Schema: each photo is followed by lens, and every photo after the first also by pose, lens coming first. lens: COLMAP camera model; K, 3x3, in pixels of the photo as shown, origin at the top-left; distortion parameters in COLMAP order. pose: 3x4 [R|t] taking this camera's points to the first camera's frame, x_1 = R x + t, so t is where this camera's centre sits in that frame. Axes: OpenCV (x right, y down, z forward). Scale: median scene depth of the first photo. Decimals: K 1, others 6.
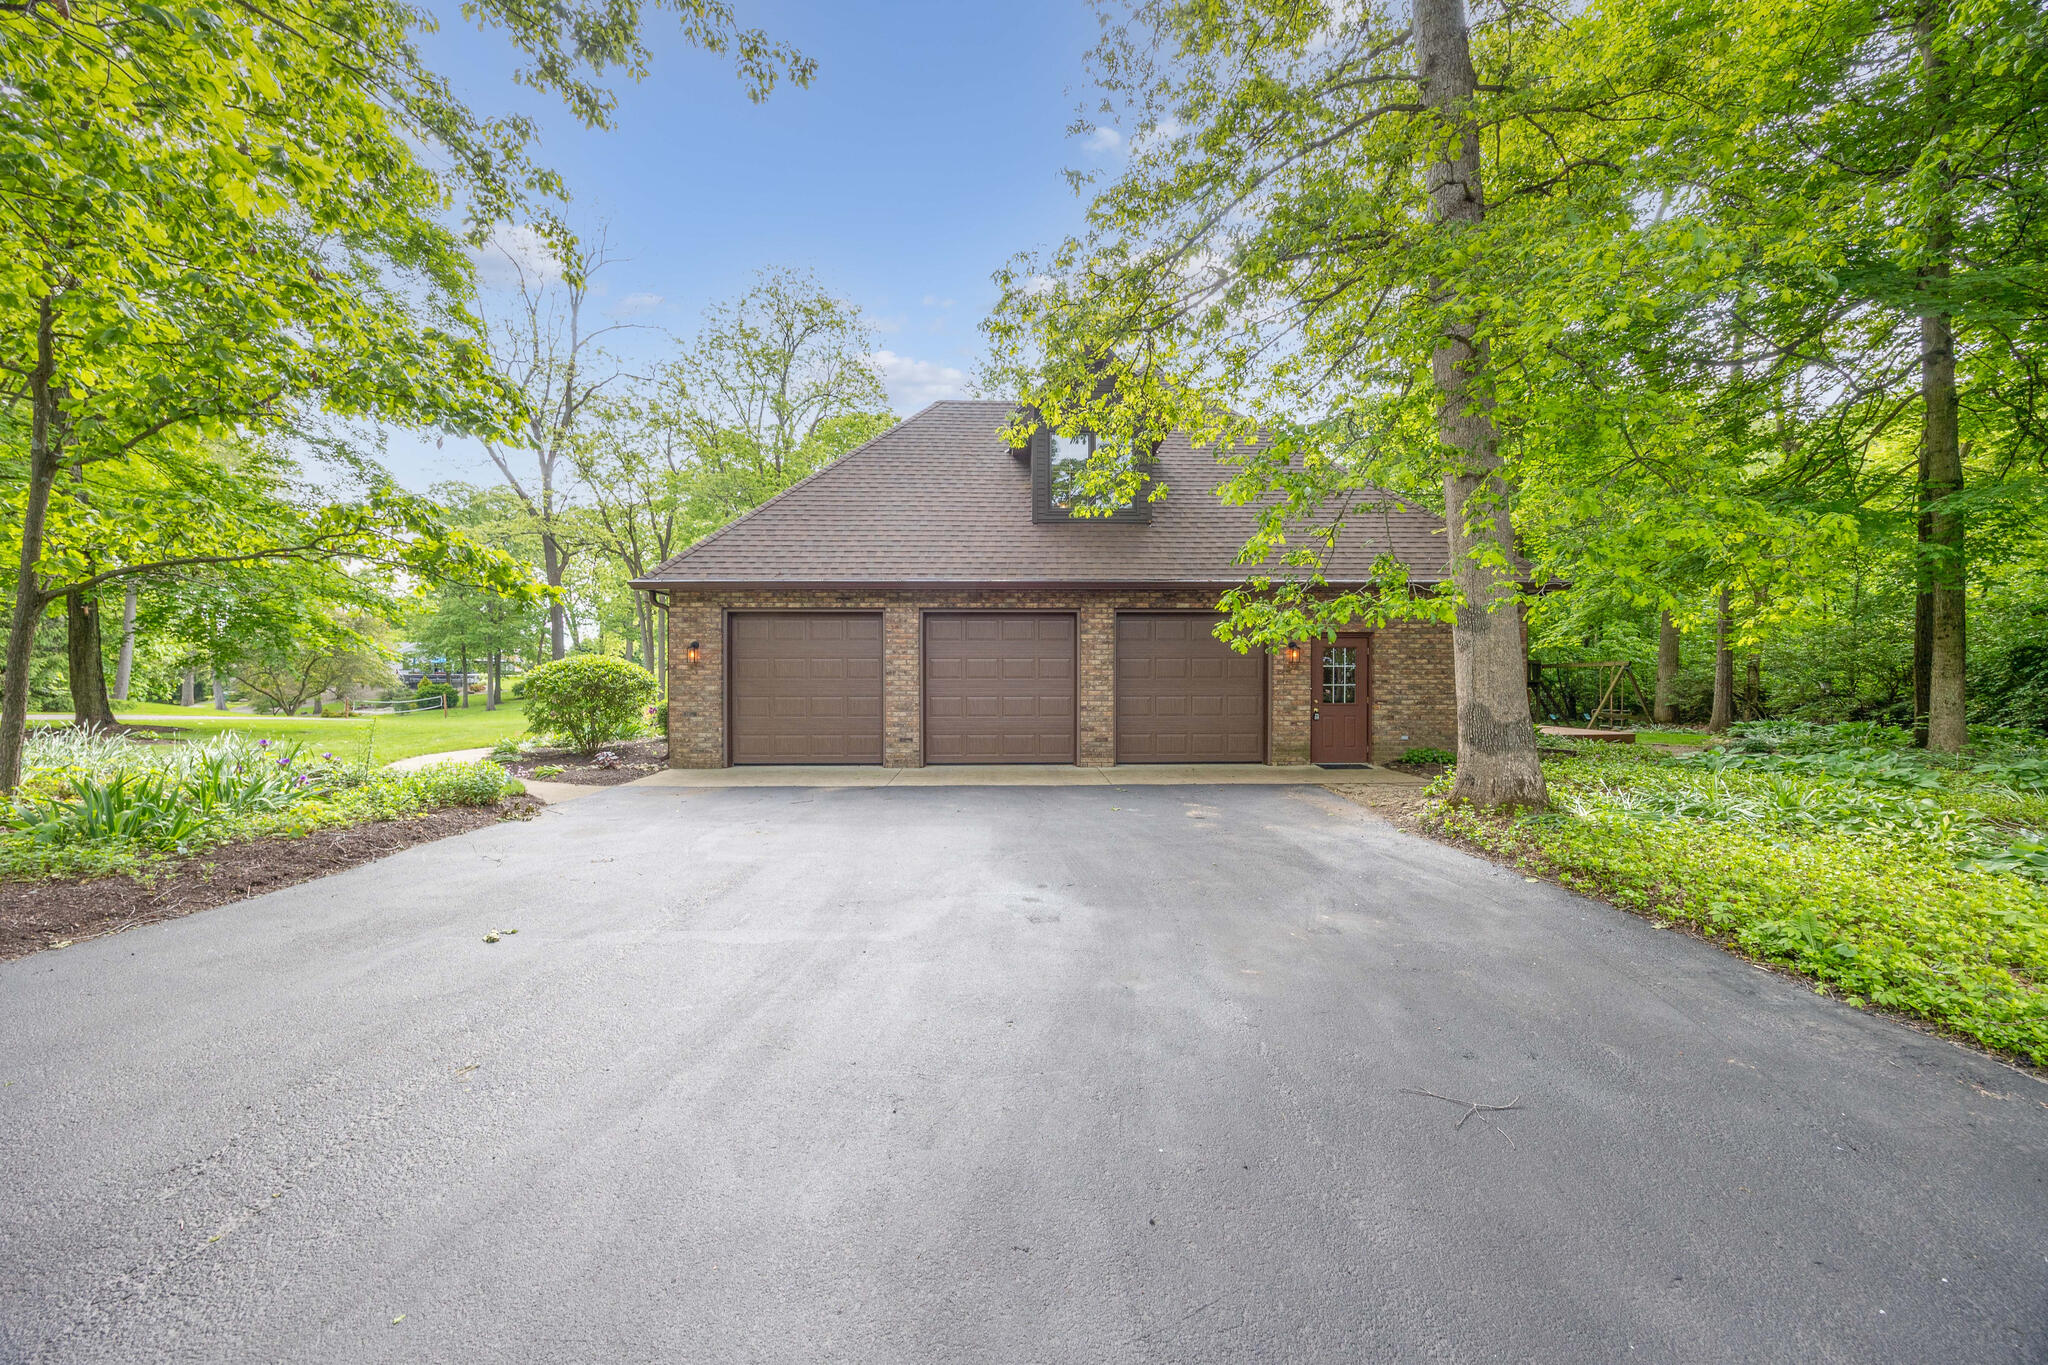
lens RADIAL K [[785.9, 0, 1027.1], [0, 785.9, 683.3], [0, 0, 1]] dist [-0.003145, 0.000045]
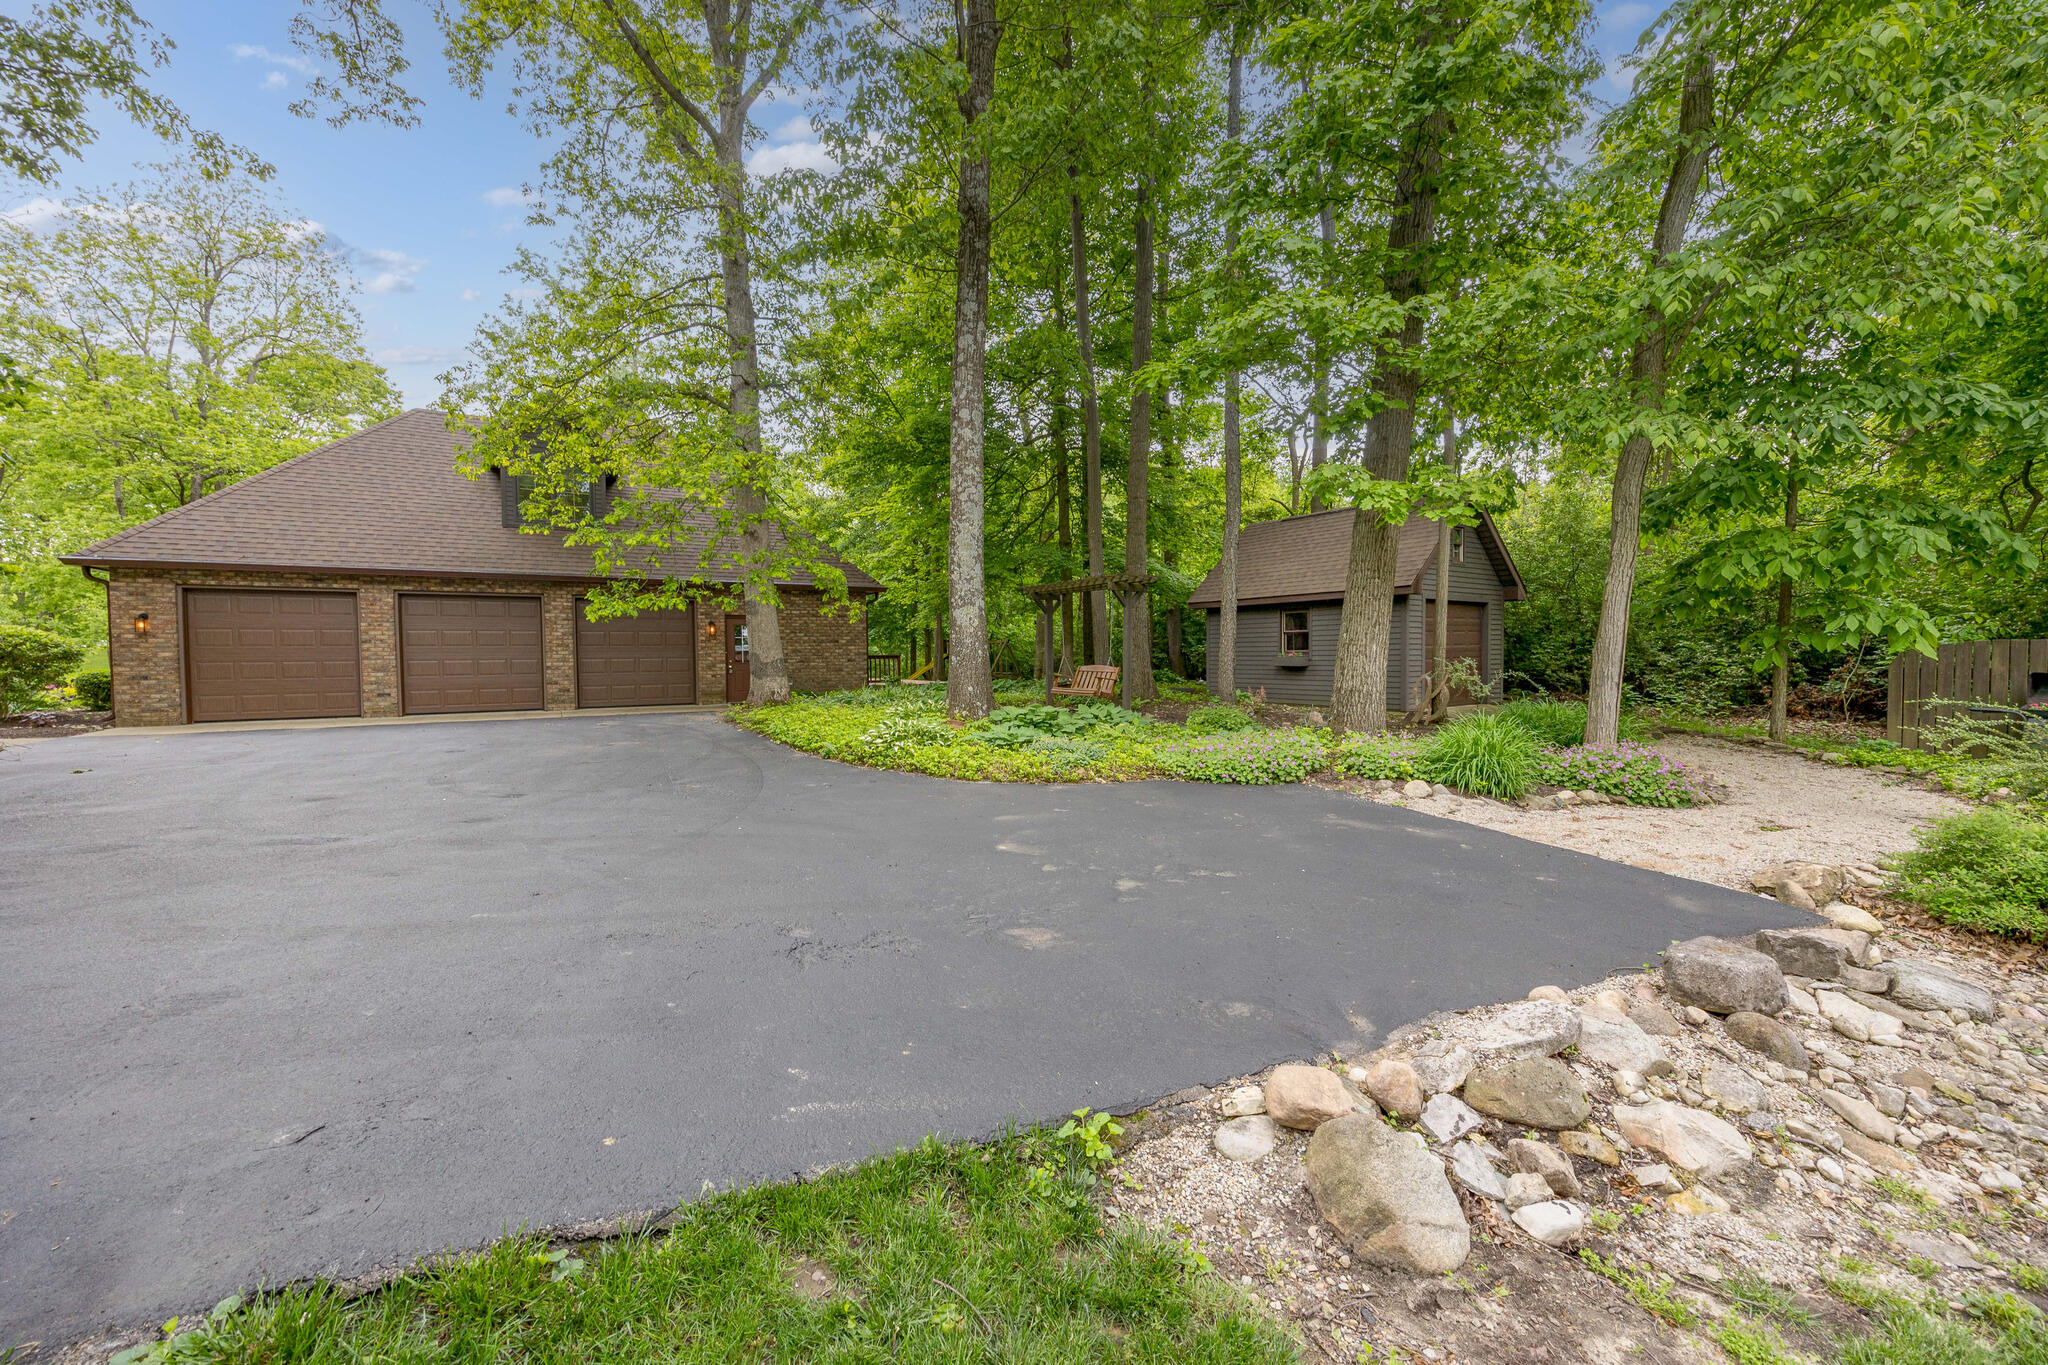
lens RADIAL K [[785.9, 0, 1019.9], [0, 785.9, 684.7], [0, 0, 1]] dist [-0.003145, 0.000045]
pose [[0.873515, -0.025076, 0.486152, 0.123102], [0.015039, 0.999586, 0.024538, 0.039944], [-0.486565, -0.014123, 0.873530, -0.581164]]
